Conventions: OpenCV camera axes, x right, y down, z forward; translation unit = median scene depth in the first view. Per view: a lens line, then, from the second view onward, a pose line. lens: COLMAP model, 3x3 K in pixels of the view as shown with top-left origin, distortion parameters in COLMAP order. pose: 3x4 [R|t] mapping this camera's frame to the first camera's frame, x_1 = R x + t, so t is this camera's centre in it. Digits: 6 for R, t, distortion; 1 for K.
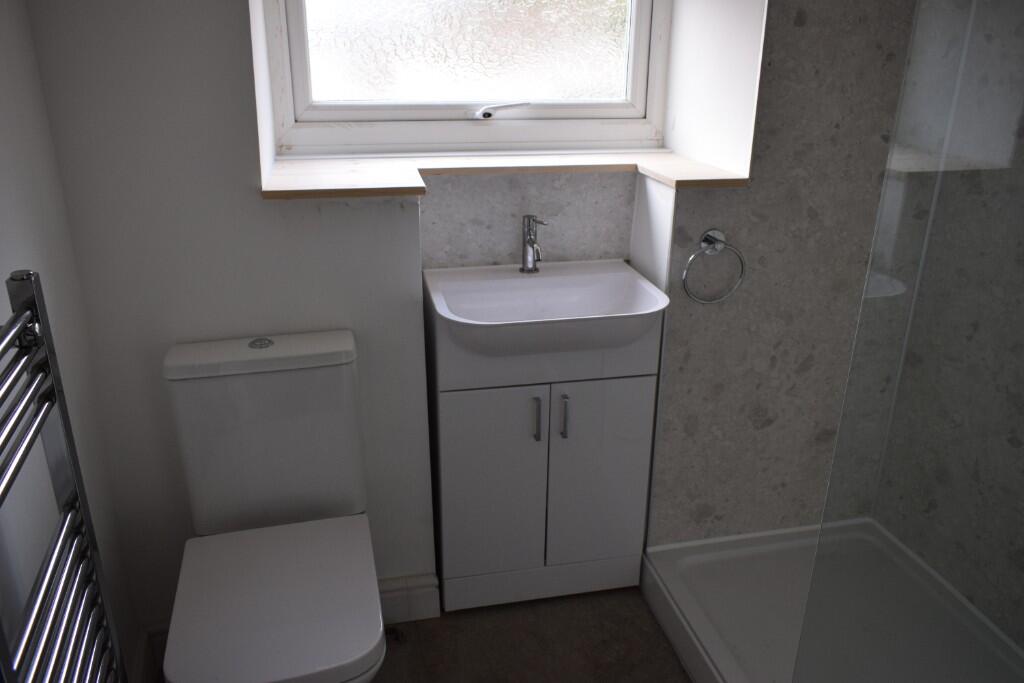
lens RADIAL K [[796.9, 0, 512.2], [0, 796.9, 346.7], [0, 0, 1]] dist [-0.014432, 0.020933]
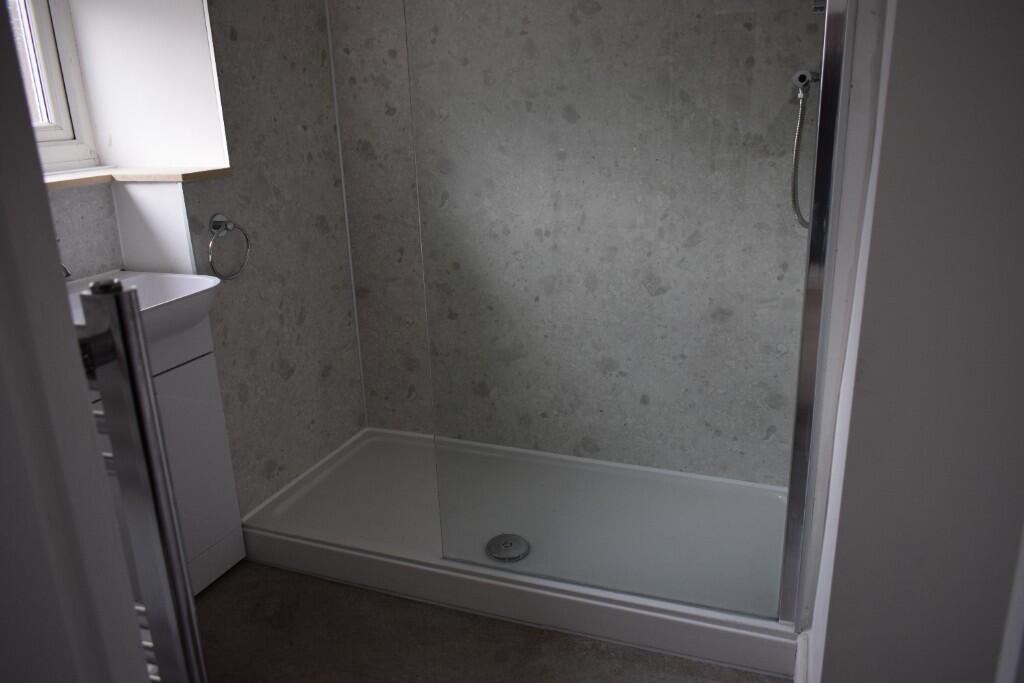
lens RADIAL K [[796.9, 0, 514.4], [0, 796.9, 343.3], [0, 0, 1]] dist [-0.014432, 0.020933]
pose [[0.563950, -0.280088, 0.776860, -0.415531], [0.346049, 0.934300, 0.085643, 0.070930], [-0.749807, 0.220533, 0.623822, 0.001130]]
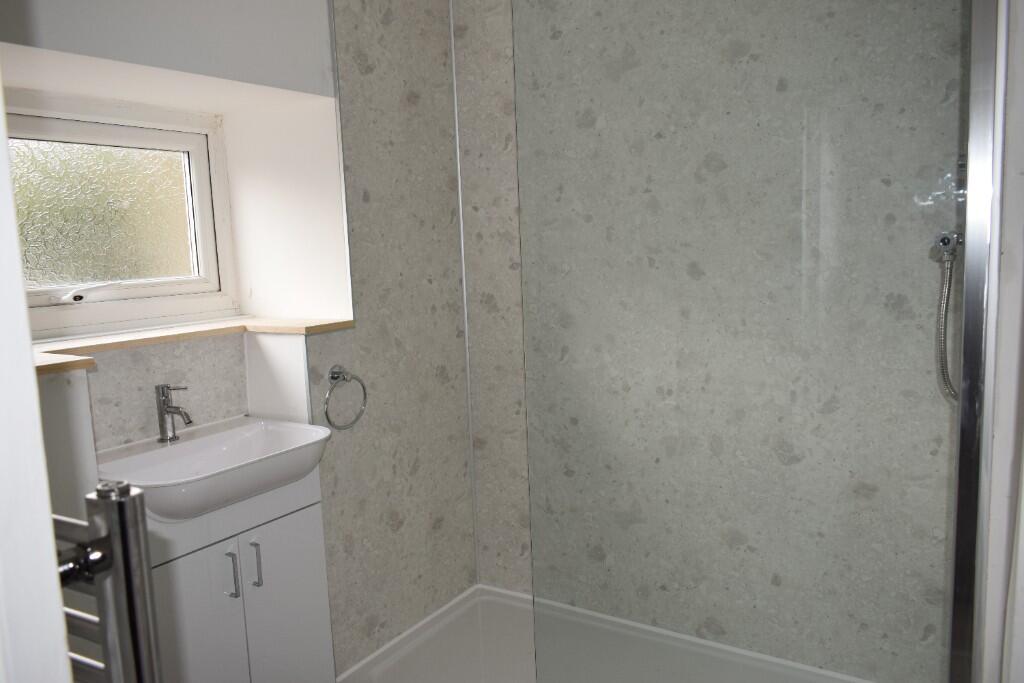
lens RADIAL K [[796.9, 0, 515.6], [0, 796.9, 346.3], [0, 0, 1]] dist [-0.014432, 0.020933]
pose [[0.706648, -0.133326, 0.694891, -0.344915], [0.306026, 0.943069, -0.130261, 0.055546], [-0.637963, 0.304704, 0.707219, -0.007625]]
